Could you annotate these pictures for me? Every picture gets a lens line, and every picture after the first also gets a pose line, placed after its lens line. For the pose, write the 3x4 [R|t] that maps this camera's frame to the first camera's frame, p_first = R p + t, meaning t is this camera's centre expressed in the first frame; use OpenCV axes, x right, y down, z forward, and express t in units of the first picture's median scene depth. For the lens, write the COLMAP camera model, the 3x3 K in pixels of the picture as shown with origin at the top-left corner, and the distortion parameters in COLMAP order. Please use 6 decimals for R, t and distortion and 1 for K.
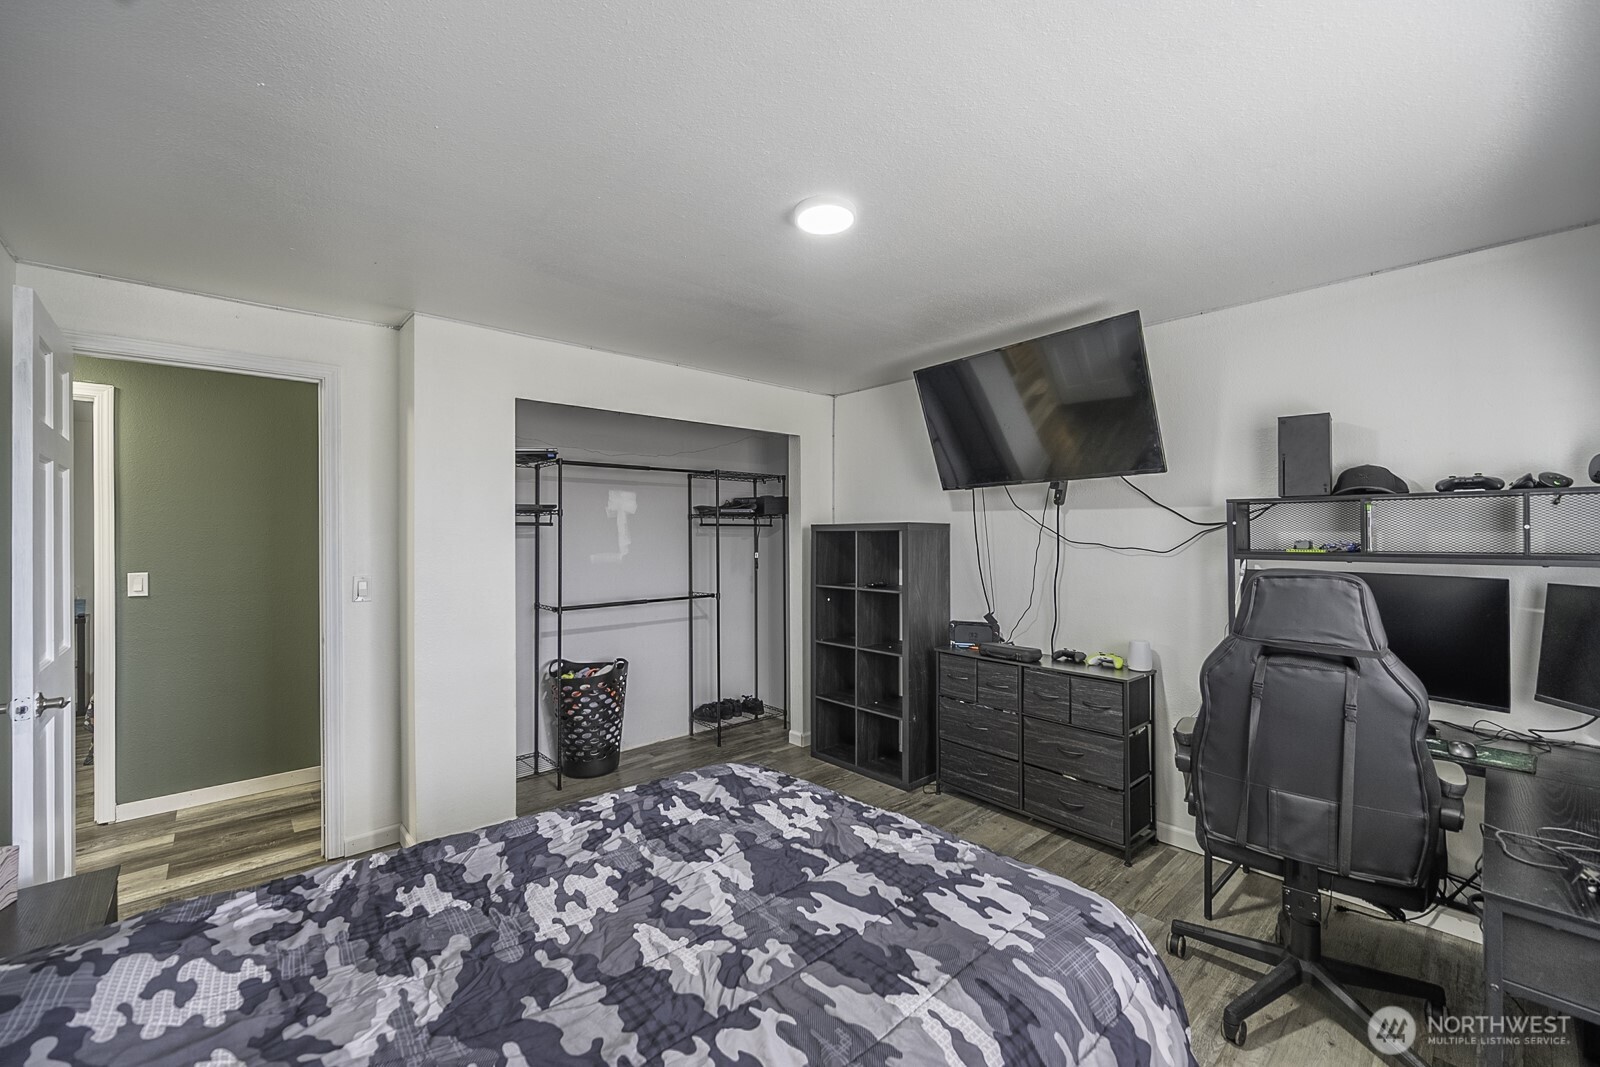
lens RADIAL K [[651.7, 0, 800.0], [0, 651.7, 533.5], [0, 0, 1]] dist [-0.003166, -0.000218]
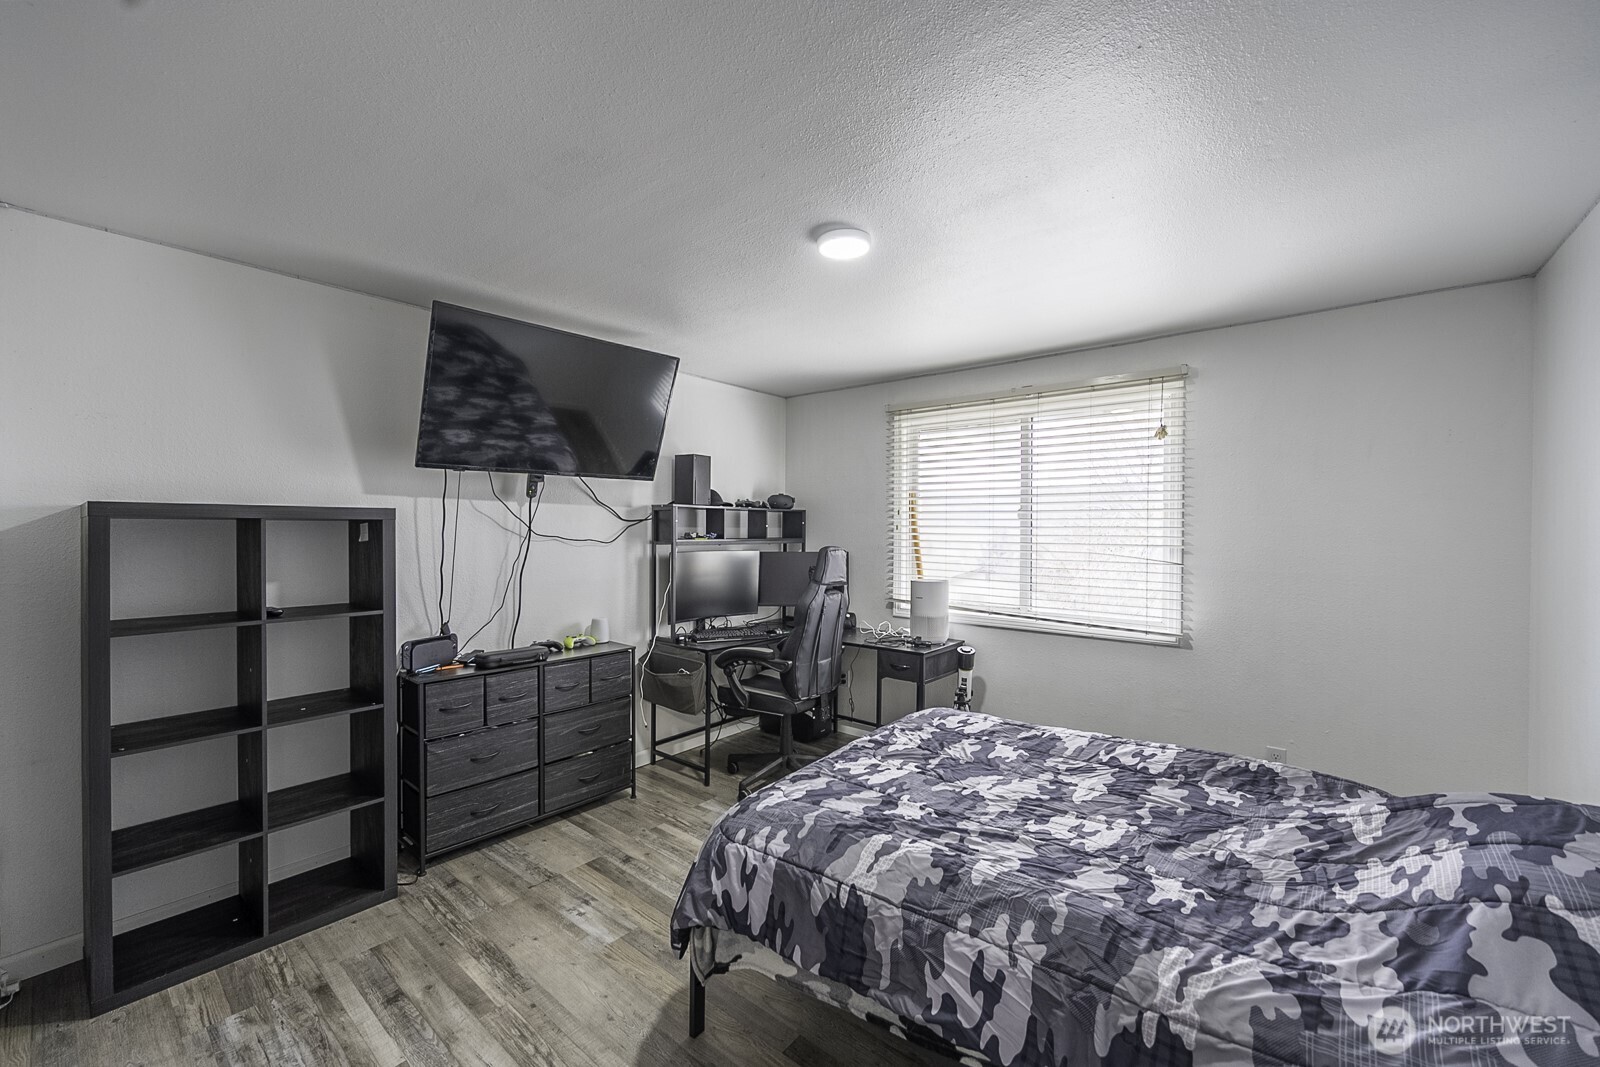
lens RADIAL K [[651.7, 0, 800.0], [0, 651.7, 533.5], [0, 0, 1]] dist [-0.003166, -0.000218]
pose [[-0.163156, -0.003130, 0.986595, -1.398723], [-0.005813, 0.999981, 0.002211, 0.013908], [-0.986583, -0.005374, -0.163171, 1.652056]]
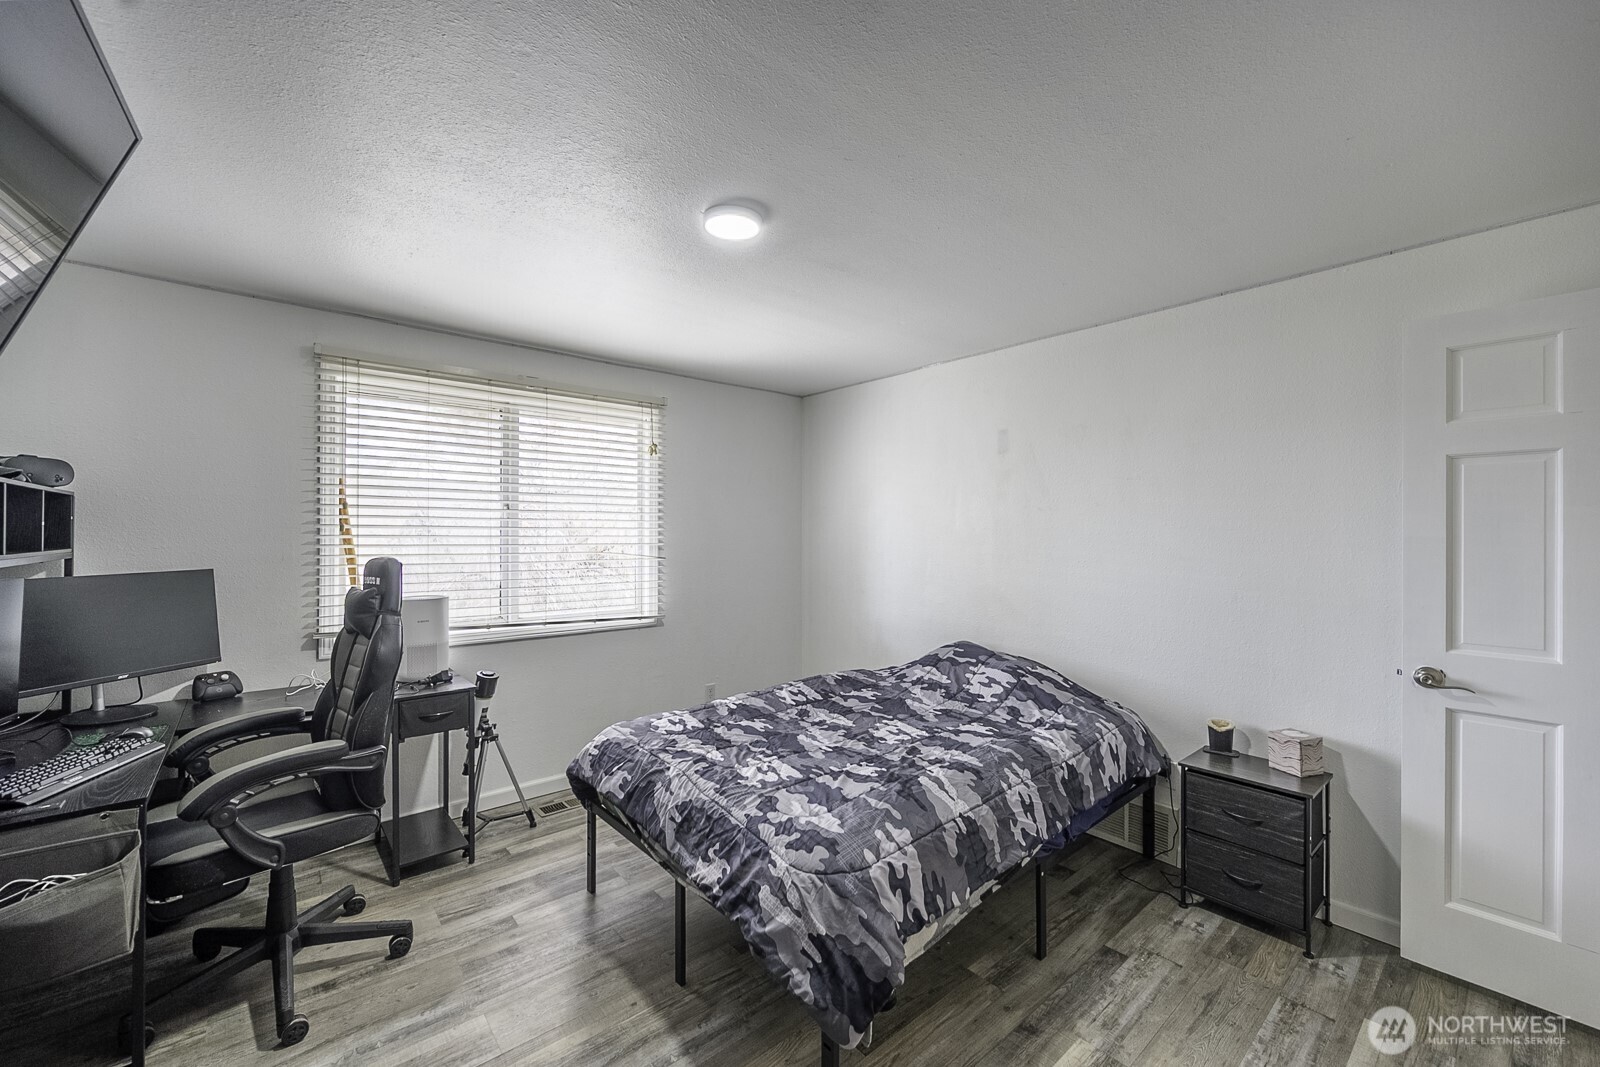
lens RADIAL K [[628.0, 0, 828.2], [0, 628.0, 533.0], [0, 0, 1]] dist [0.001024, -0.000061]
pose [[-0.999932, 0.001466, -0.011541, -0.134655], [0.001446, 0.999997, 0.001712, 0.006448], [0.011543, 0.001695, -0.999932, 2.640899]]
